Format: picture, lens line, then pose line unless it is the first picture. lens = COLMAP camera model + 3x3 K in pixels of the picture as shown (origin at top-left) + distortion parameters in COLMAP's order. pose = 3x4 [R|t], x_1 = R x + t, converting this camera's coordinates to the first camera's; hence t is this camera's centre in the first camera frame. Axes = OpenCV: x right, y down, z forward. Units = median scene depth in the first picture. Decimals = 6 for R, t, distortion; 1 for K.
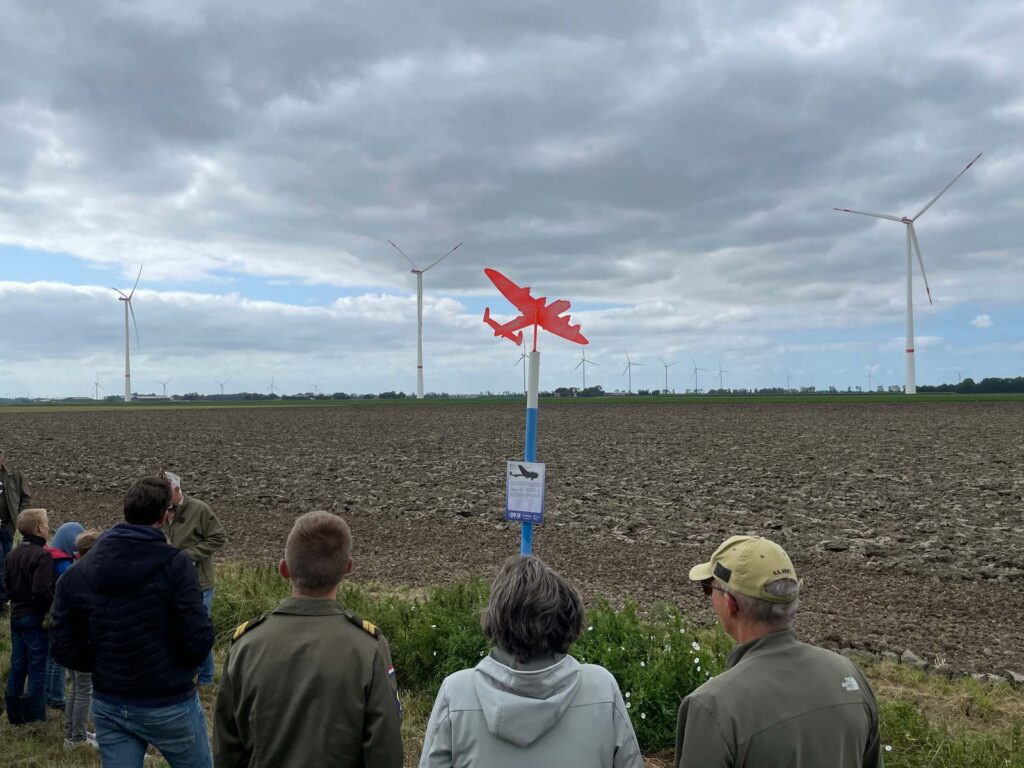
lens RADIAL K [[820.1, 0, 512.3], [0, 820.1, 385.2], [0, 0, 1]] dist [0.036002, -0.005981]
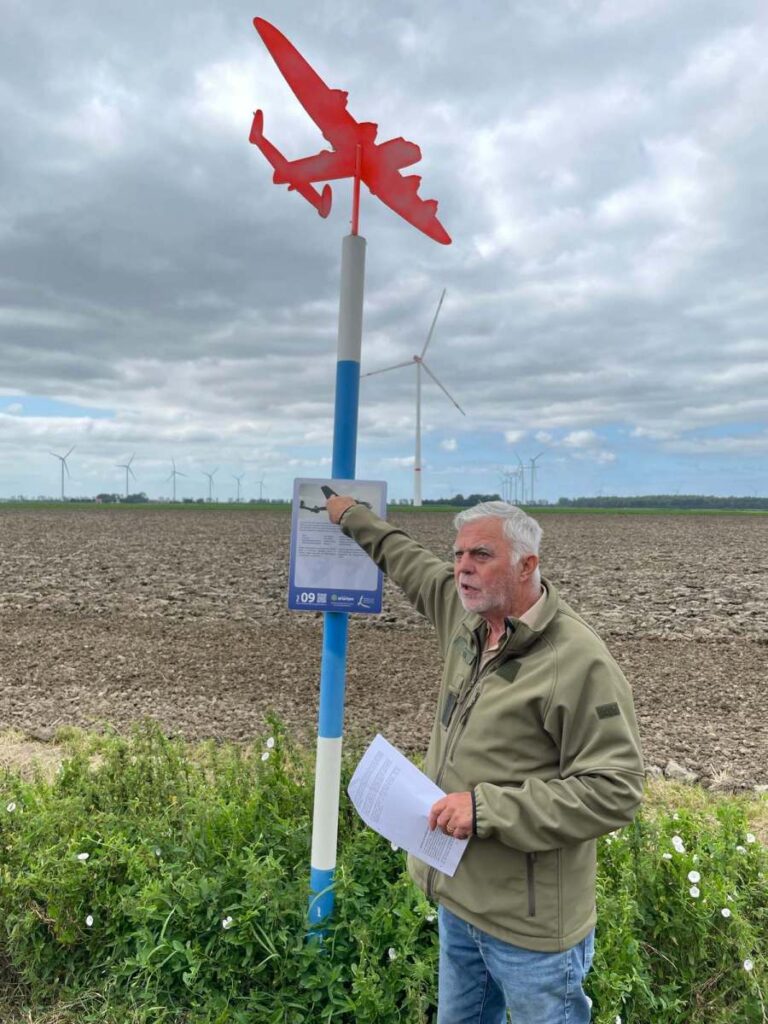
lens RADIAL K [[777.6, 0, 375.2], [0, 777.6, 511.1], [0, 0, 1]] dist [0.042533, -0.012784]
pose [[0.922674, 0.015079, 0.385286, -0.125113], [-0.023404, 0.999583, 0.016928, 0.101249], [-0.384870, -0.024636, 0.922642, 0.587732]]
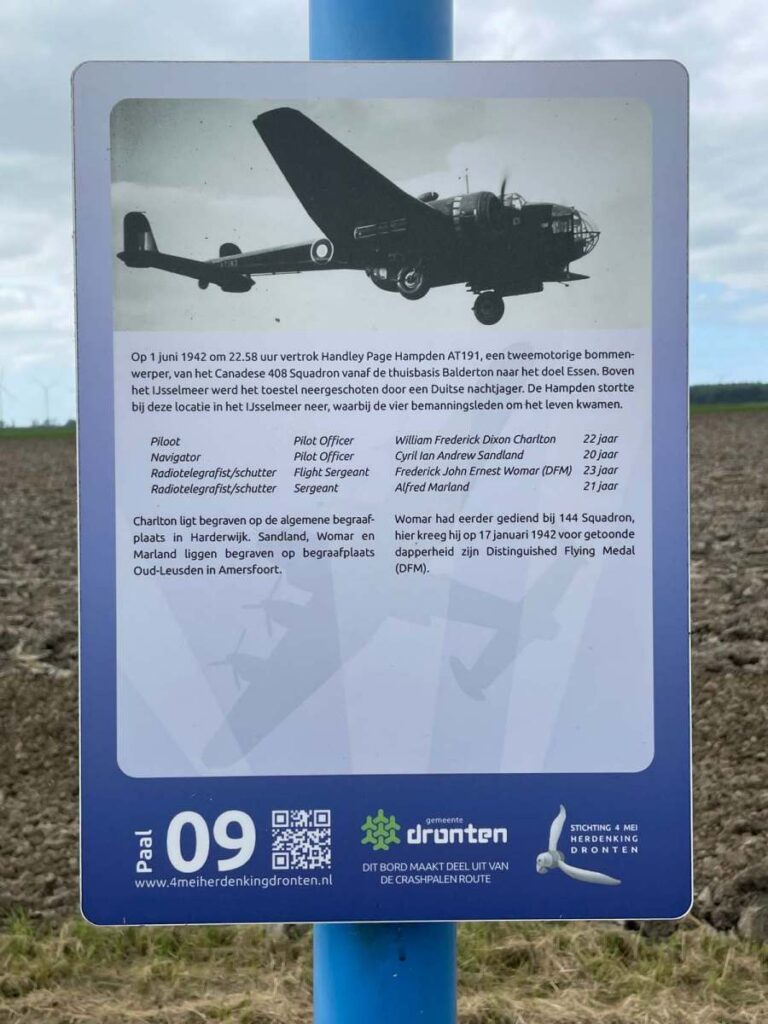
lens RADIAL K [[1200.6, 0, 388.0], [0, 1200.6, 509.0], [0, 0, 1]] dist [0.052108, 0.000000]
pose [[0.879361, -0.060155, 0.472340, -0.031205], [0.022384, 0.996113, 0.085189, 0.119408], [-0.475629, -0.064339, 0.877290, 0.887580]]
